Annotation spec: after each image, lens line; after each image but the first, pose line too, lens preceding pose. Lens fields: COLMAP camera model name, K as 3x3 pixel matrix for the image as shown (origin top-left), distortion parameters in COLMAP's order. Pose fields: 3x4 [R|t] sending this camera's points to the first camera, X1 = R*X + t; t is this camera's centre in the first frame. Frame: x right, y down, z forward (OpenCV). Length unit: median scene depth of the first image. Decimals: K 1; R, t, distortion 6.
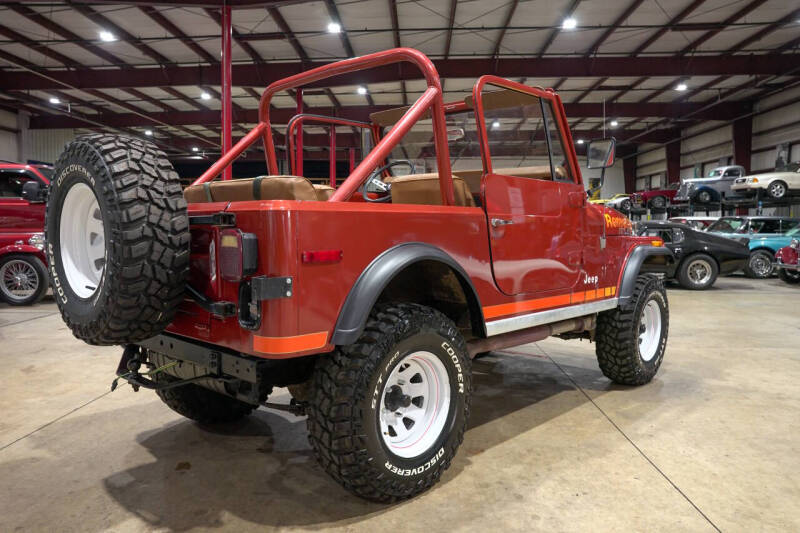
lens RADIAL K [[605.5, 0, 401.8], [0, 605.5, 263.0], [0, 0, 1]] dist [-0.078096, 0.075534]
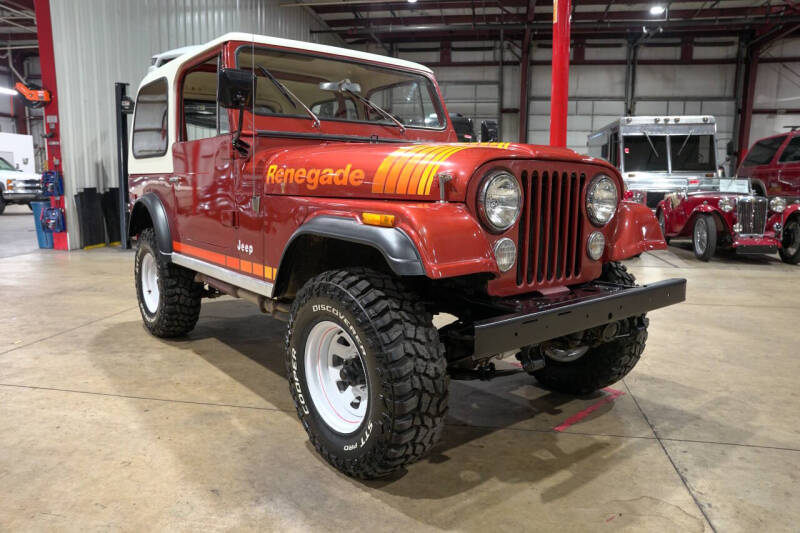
lens RADIAL K [[574.5, 0, 400.6], [0, 574.5, 266.1], [0, 0, 1]] dist [-0.078681, 0.042971]
pose [[-0.136581, 0.140152, -0.980665, 0.389633], [-0.070291, 0.986075, 0.150715, -0.029127], [0.988132, 0.089517, -0.124828, 0.484830]]
